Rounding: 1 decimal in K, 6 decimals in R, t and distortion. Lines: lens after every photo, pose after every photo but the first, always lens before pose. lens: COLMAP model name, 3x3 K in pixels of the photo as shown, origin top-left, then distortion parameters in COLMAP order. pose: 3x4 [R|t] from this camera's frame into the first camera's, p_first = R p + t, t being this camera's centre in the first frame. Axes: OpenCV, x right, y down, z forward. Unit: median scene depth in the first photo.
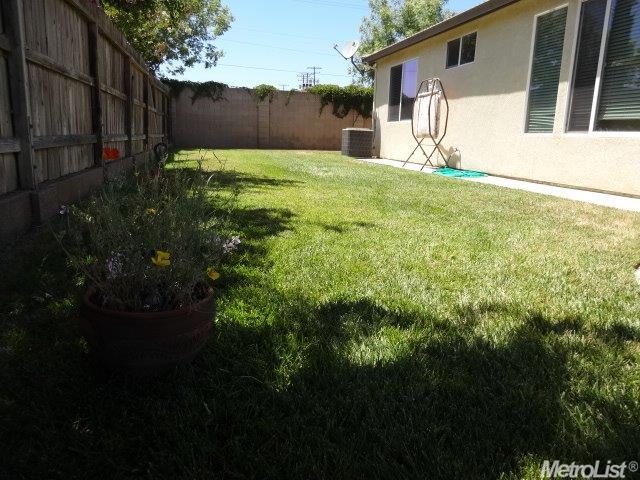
lens RADIAL K [[480.2, 0, 320.0], [0, 480.2, 240.0], [0, 0, 1]] dist [0.002175, 0.012131]
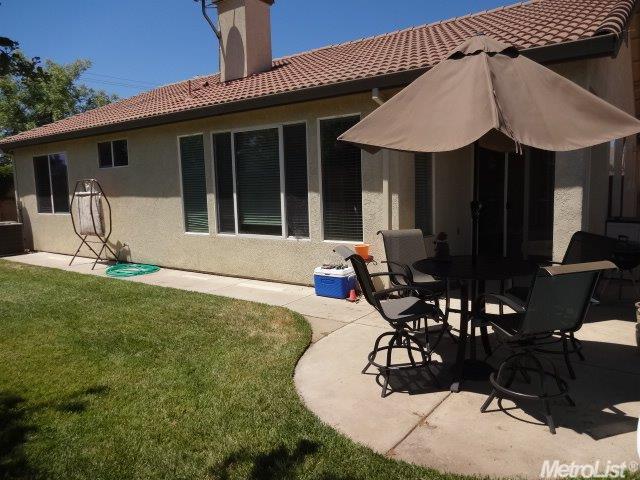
lens RADIAL K [[480.2, 0, 320.0], [0, 480.2, 240.0], [0, 0, 1]] dist [0.002175, 0.012131]
pose [[0.762431, -0.119300, 0.635977, -0.062406], [0.181542, 0.982820, -0.033277, -0.086217], [-0.621081, 0.140828, 0.770990, -0.090986]]
